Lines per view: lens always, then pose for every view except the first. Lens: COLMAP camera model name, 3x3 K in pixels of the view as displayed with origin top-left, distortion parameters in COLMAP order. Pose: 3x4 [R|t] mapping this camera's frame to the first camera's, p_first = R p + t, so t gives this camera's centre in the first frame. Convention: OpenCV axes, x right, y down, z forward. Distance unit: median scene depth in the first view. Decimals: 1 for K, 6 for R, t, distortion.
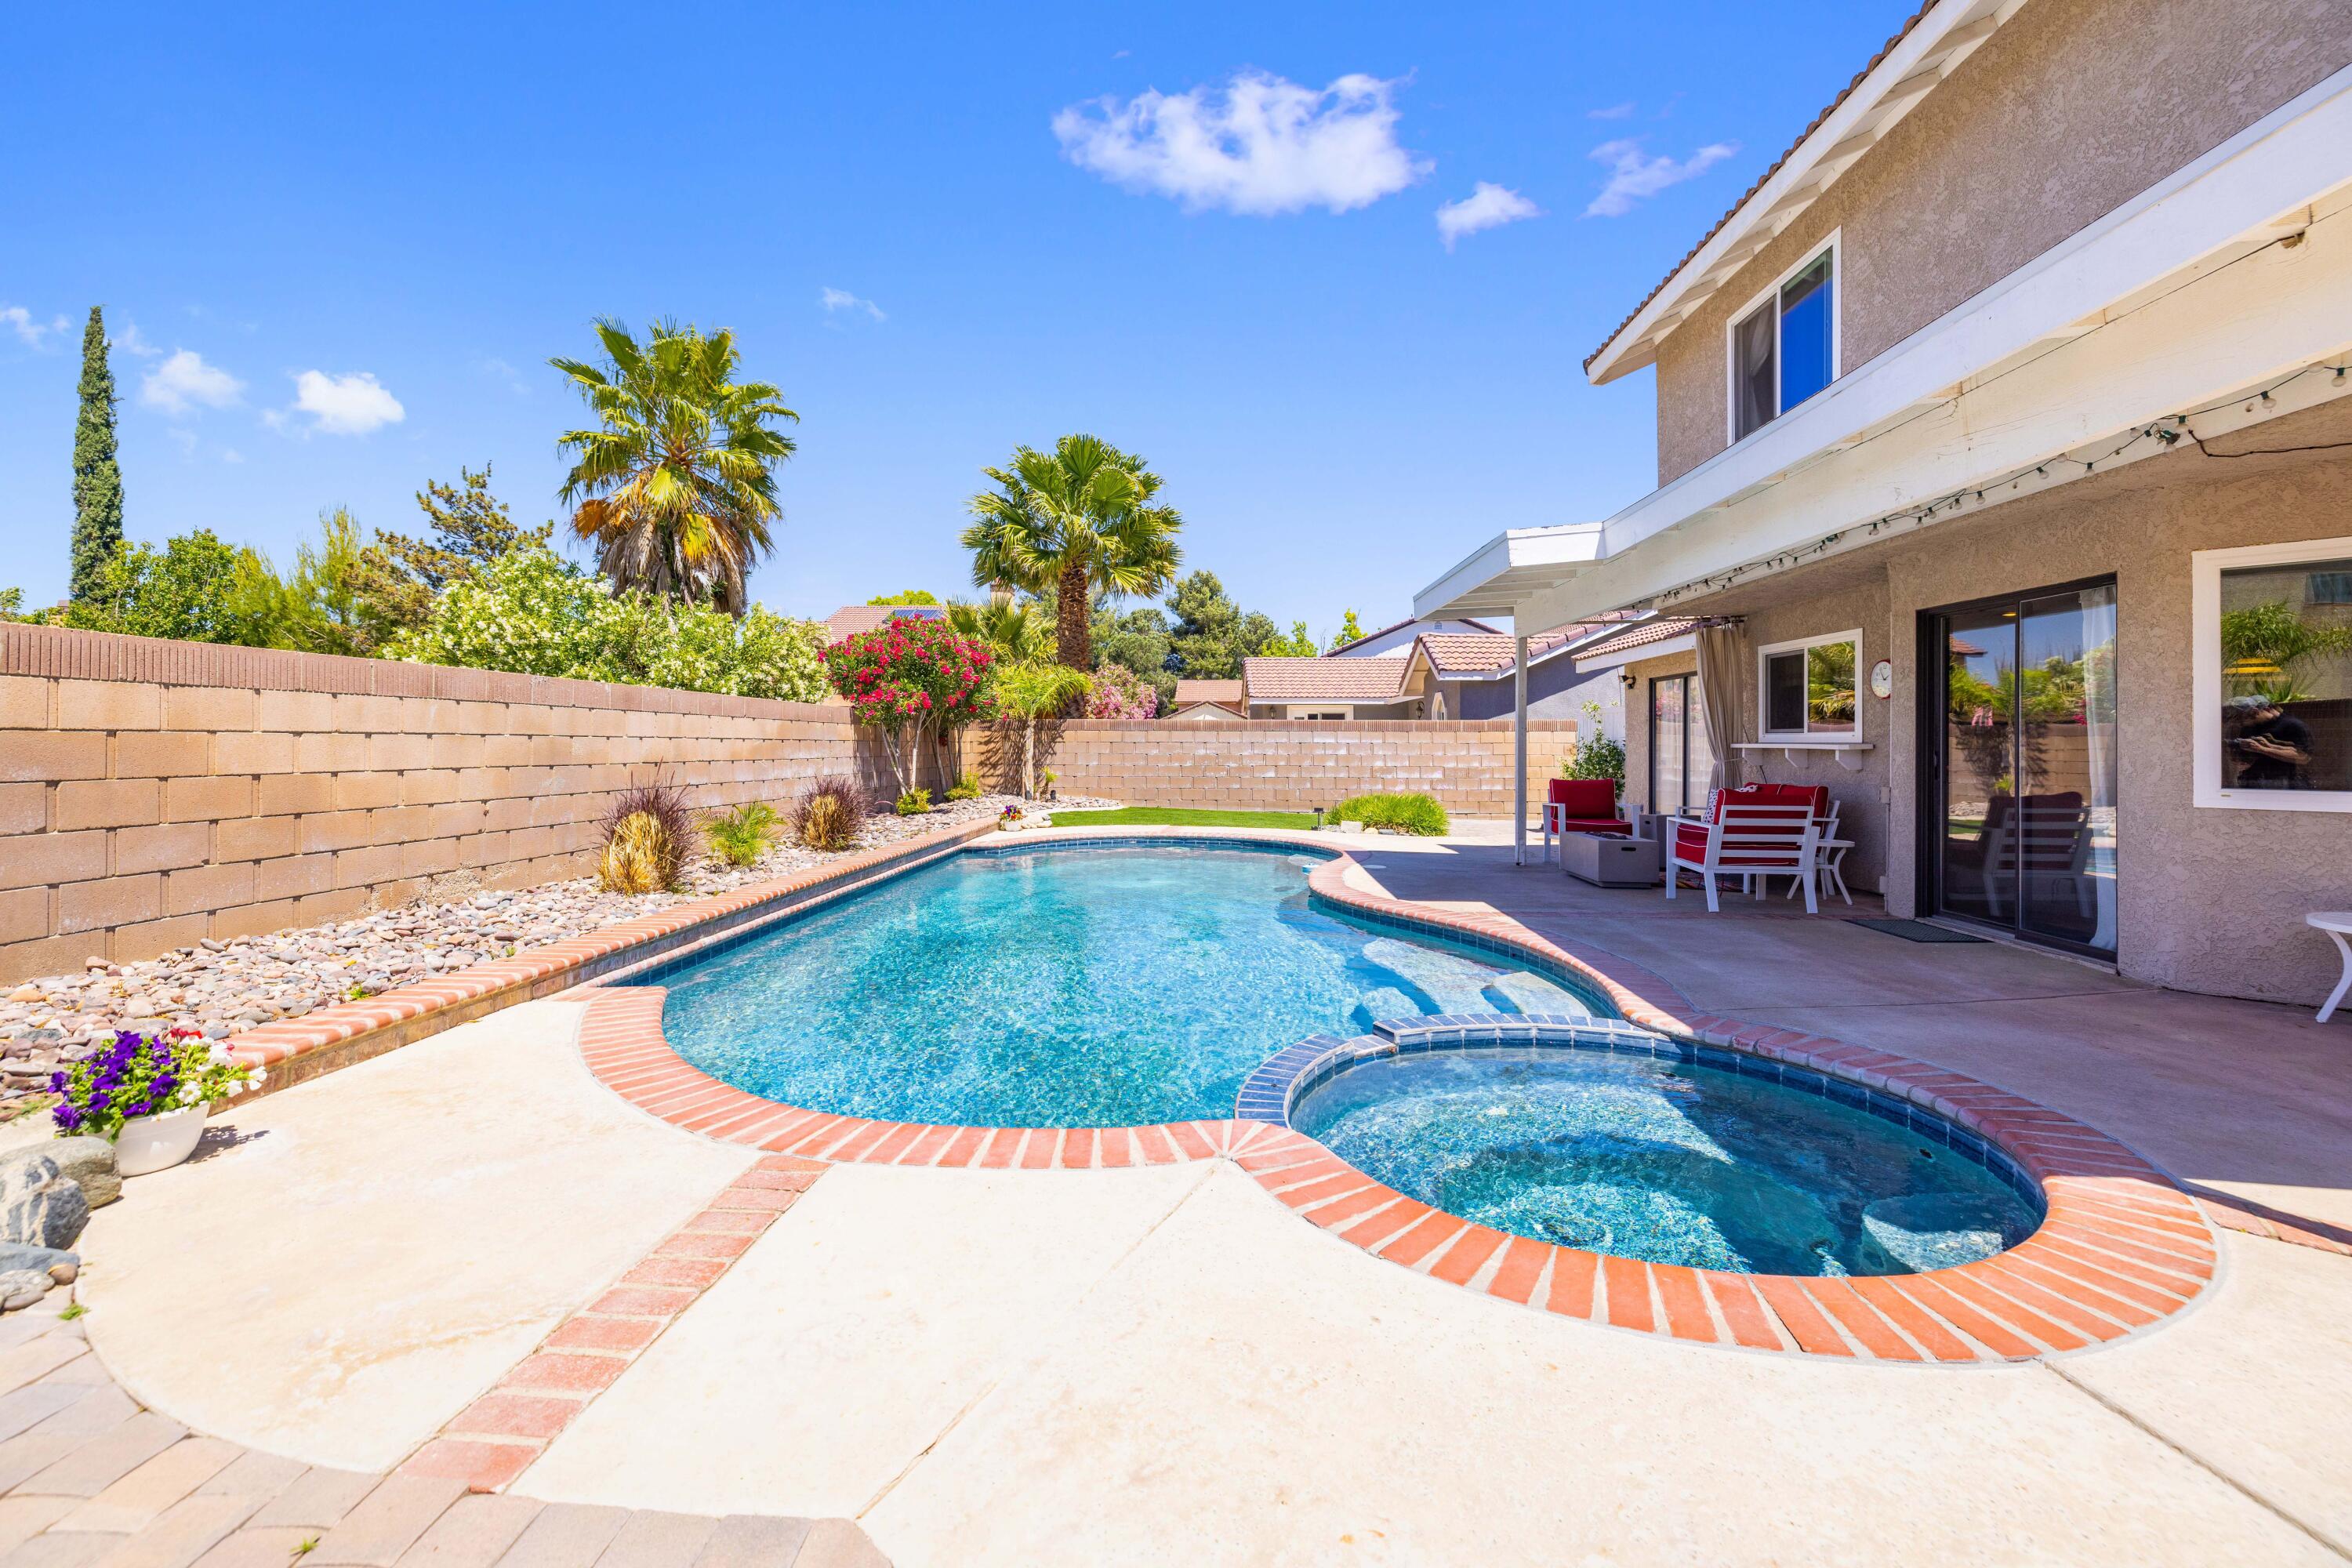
lens RADIAL K [[995.7, 0, 1167.1], [0, 995.7, 735.6], [0, 0, 1]] dist [0.000404, -0.000772]
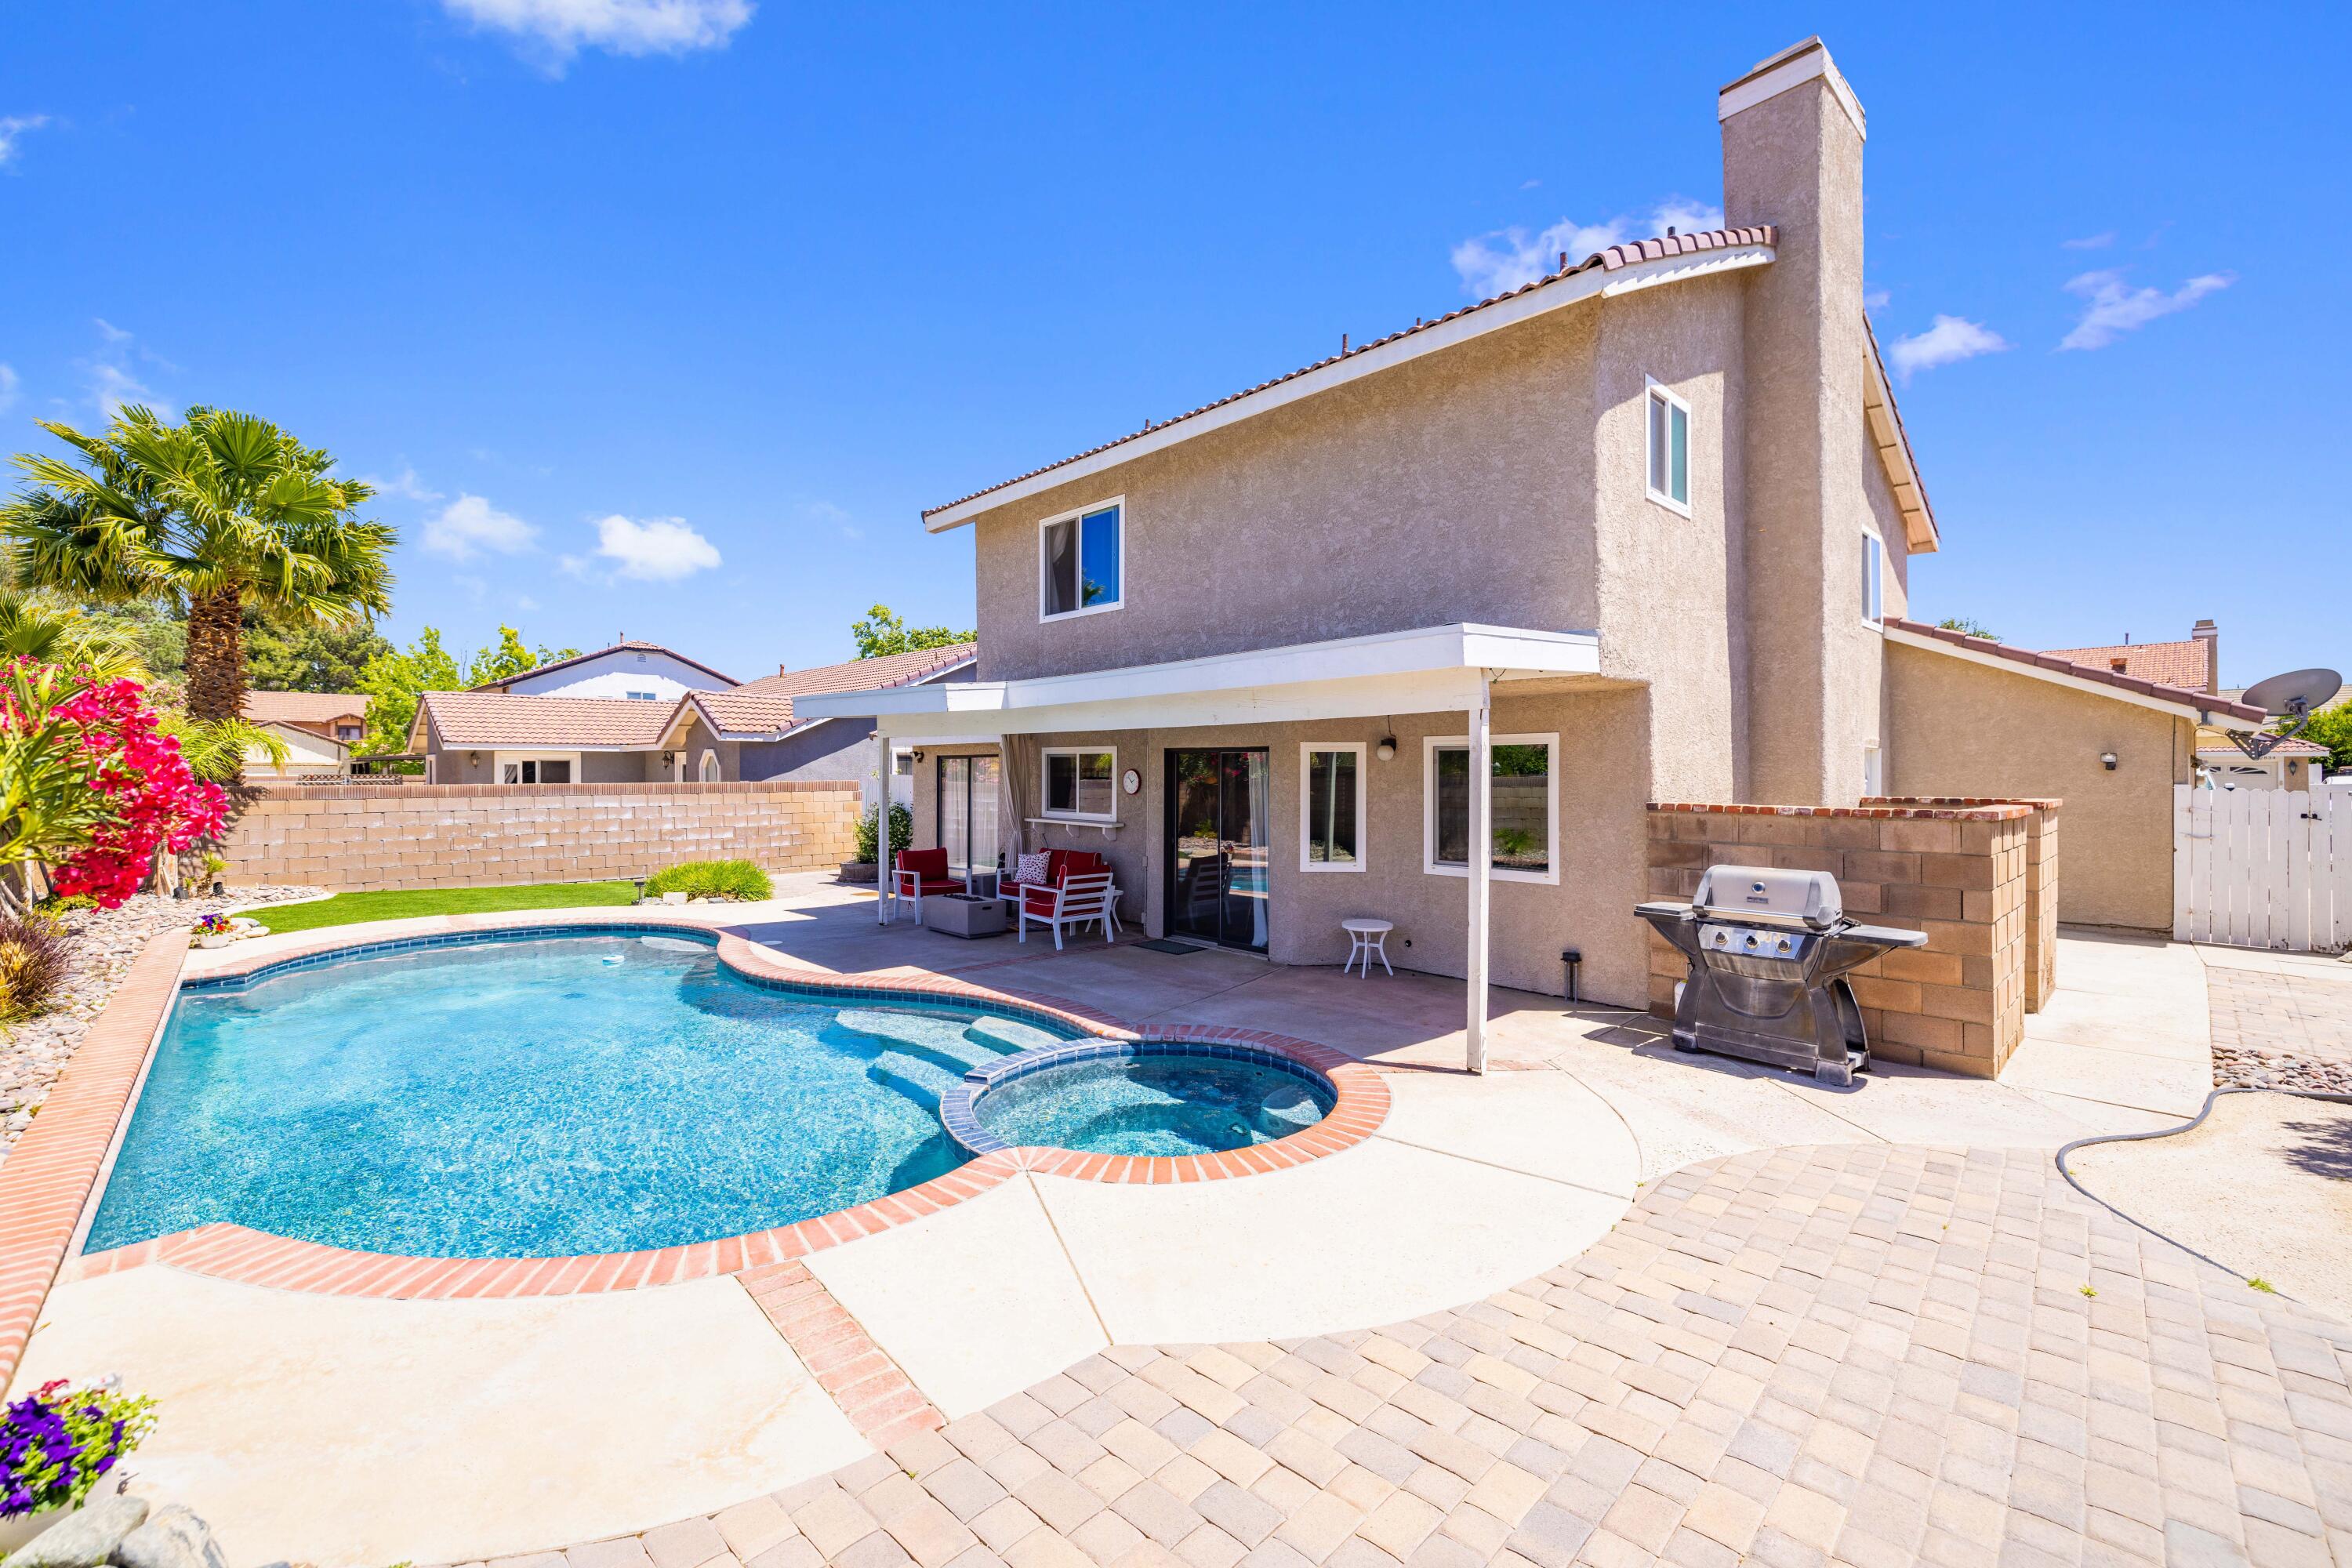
lens RADIAL K [[995.7, 0, 1167.0], [0, 995.7, 770.0], [0, 0, 1]] dist [0.000404, -0.000772]
pose [[0.696297, -0.007046, 0.717719, -0.385740], [-0.002367, 0.999924, 0.012113, -0.104060], [-0.717750, -0.010133, 0.696227, -0.123695]]
